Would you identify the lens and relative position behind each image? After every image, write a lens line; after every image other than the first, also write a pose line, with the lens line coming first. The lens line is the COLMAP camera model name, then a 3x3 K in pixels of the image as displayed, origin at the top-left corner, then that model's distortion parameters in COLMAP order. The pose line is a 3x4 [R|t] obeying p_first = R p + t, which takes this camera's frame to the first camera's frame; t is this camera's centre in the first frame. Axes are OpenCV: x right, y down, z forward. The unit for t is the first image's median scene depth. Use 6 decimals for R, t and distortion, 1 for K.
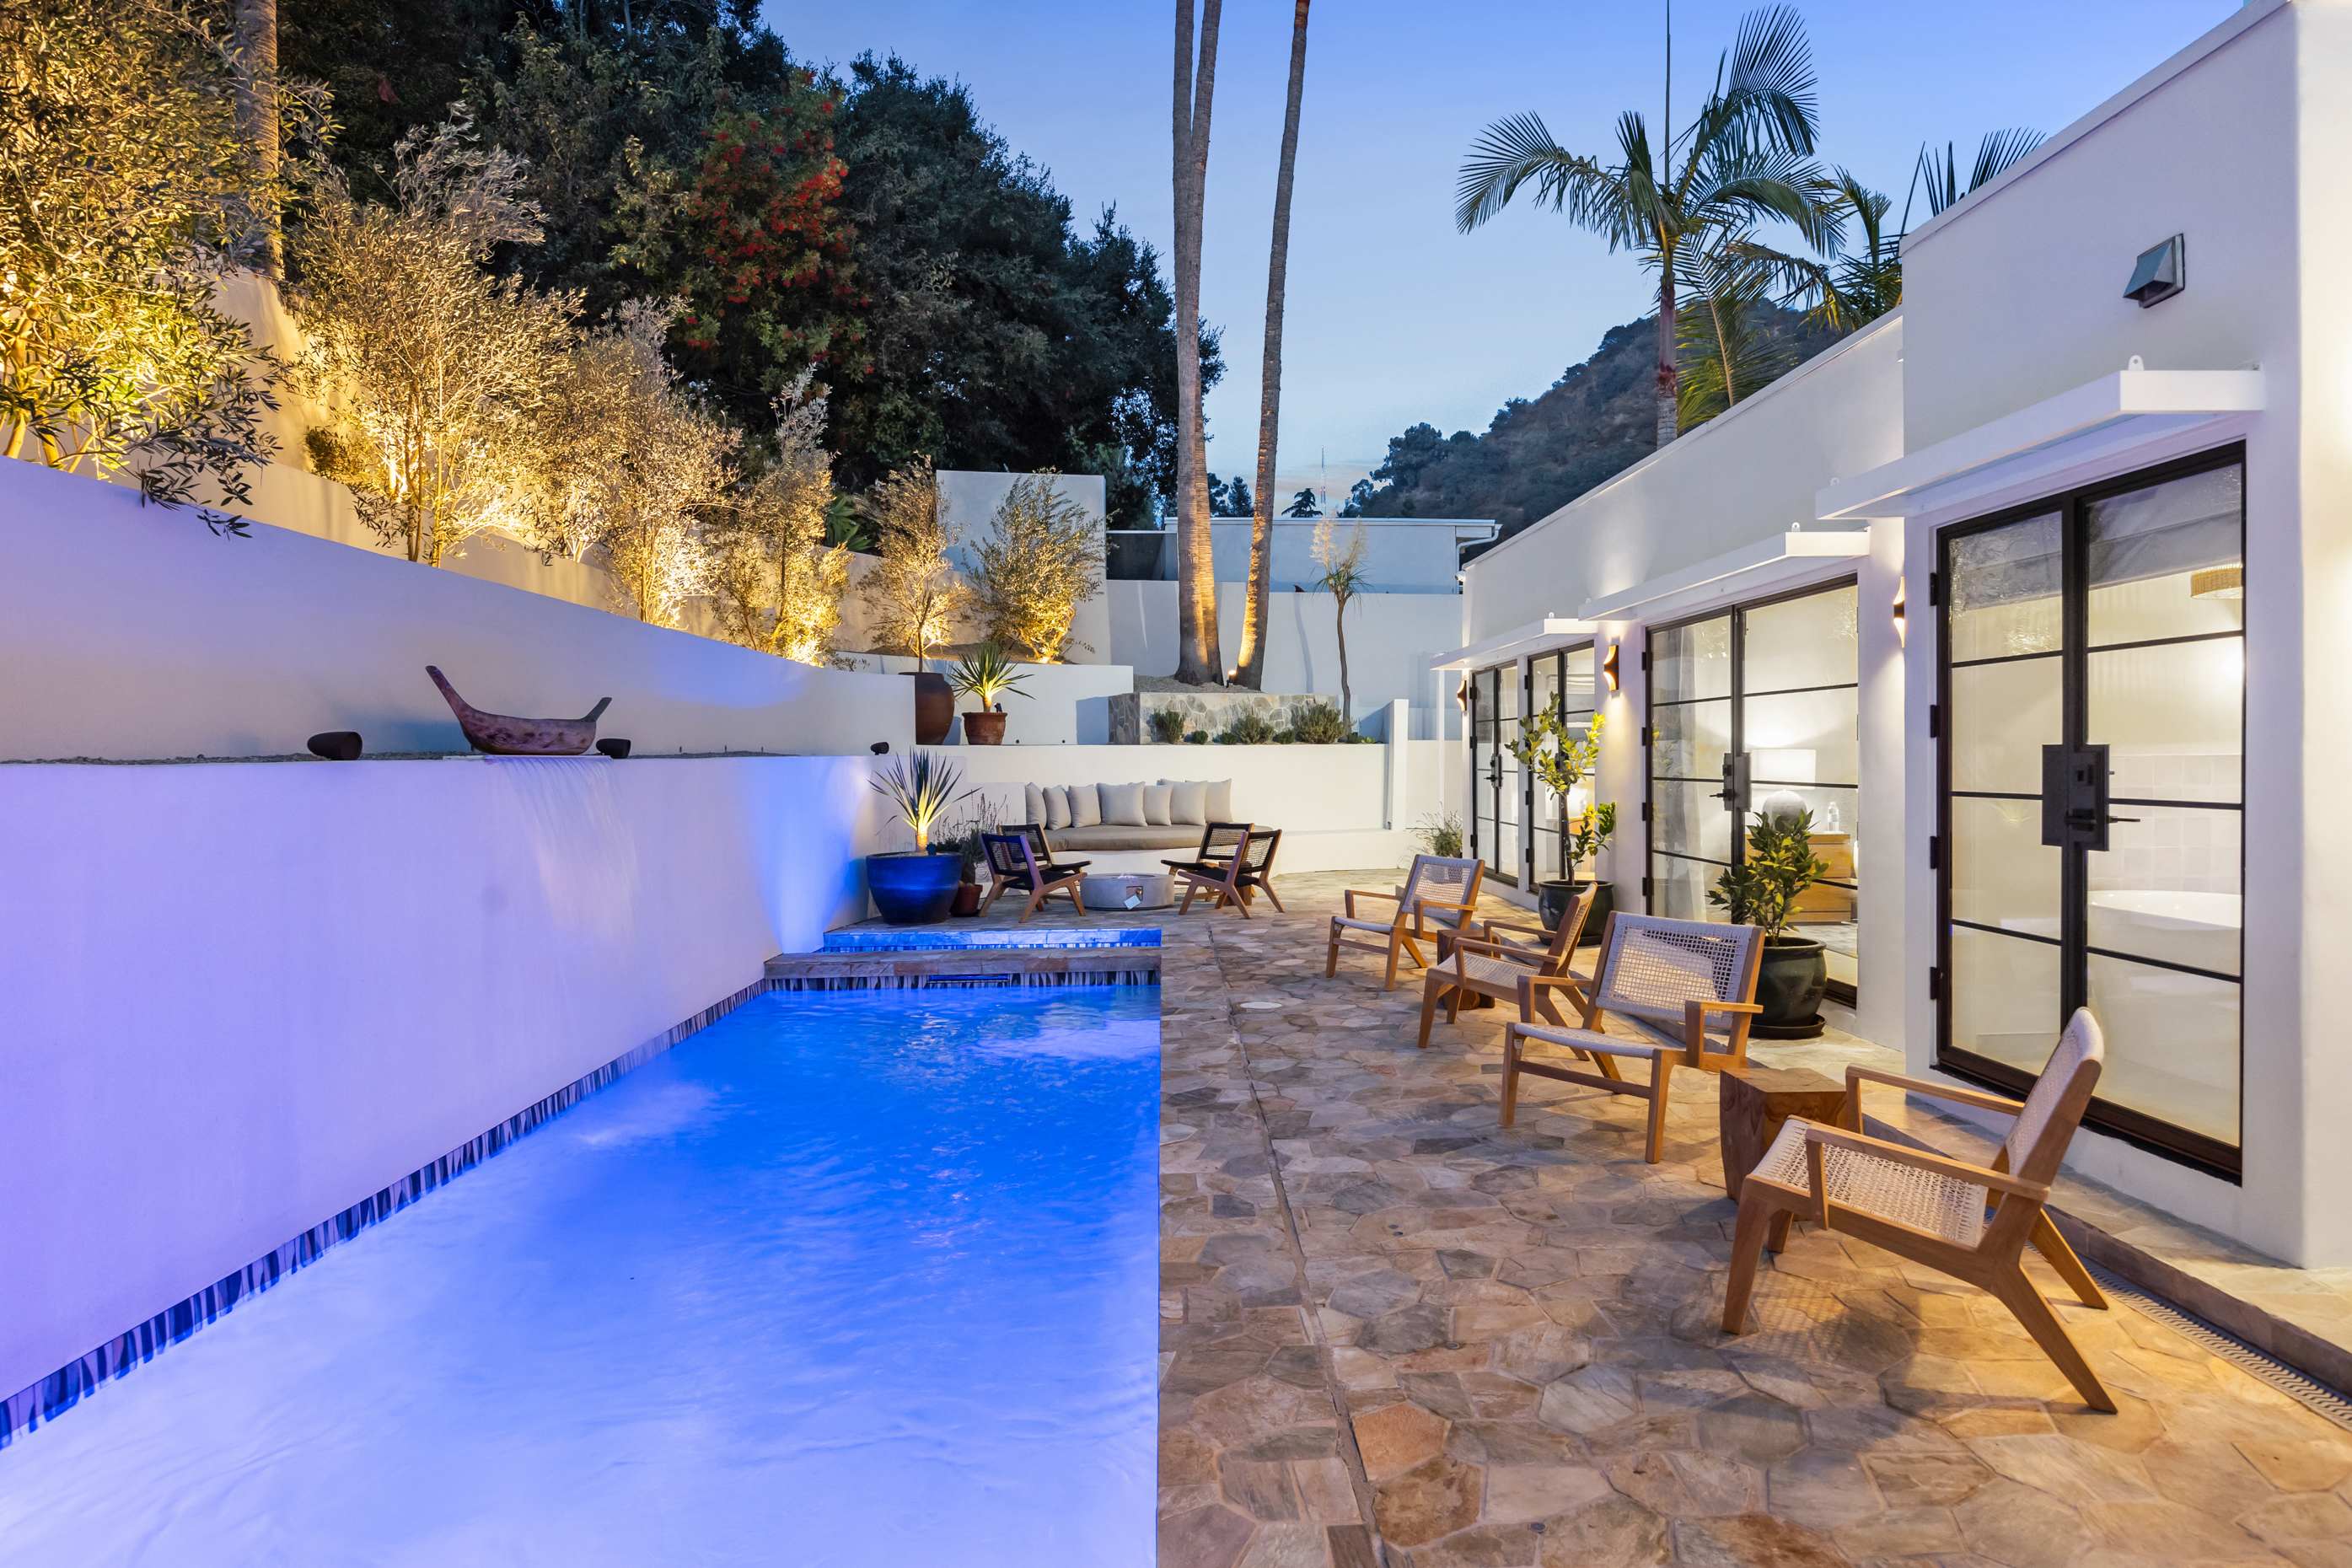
lens RADIAL K [[1392.7, 0, 1142.1], [0, 1392.7, 785.2], [0, 0, 1]] dist [-0.003430, 0.001173]
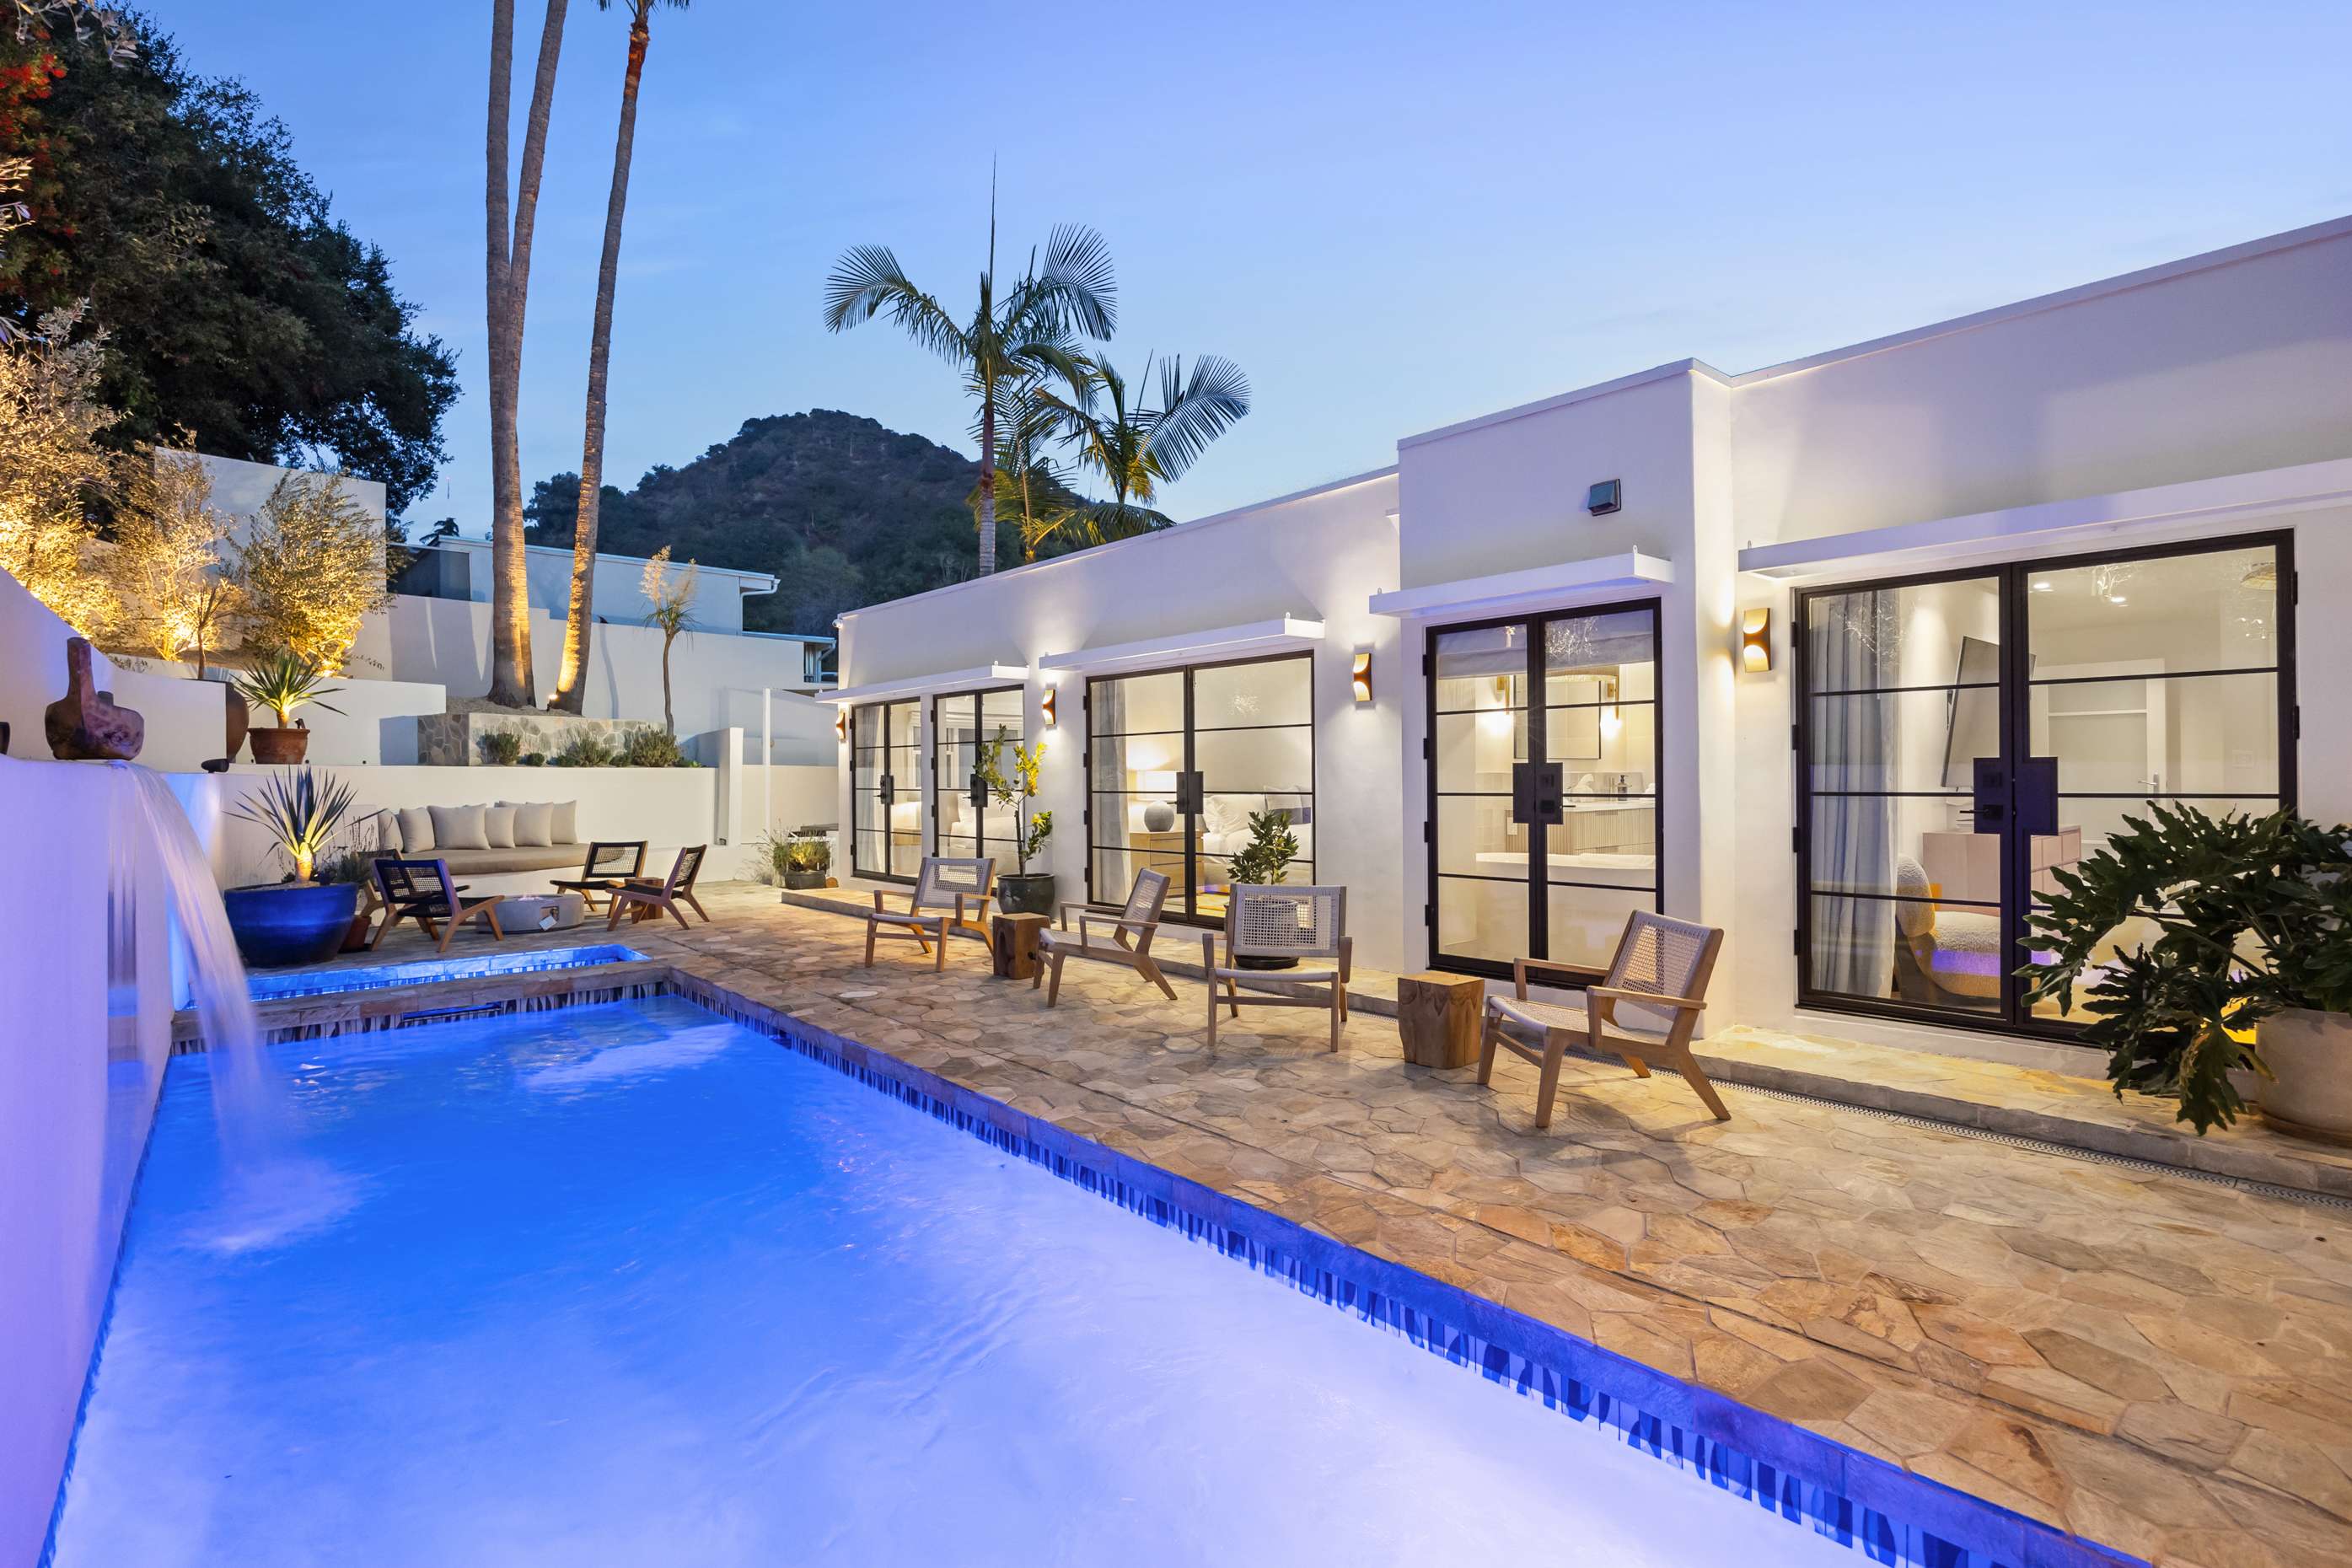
lens RADIAL K [[1185.4, 0, 1189.7], [0, 1185.4, 786.7], [0, 0, 1]] dist [-0.014294, 0.000348]
pose [[0.762299, -0.001253, 0.647224, -0.191352], [0.013615, 0.999808, -0.014100, 0.004590], [-0.647082, 0.019561, 0.762169, 0.056666]]
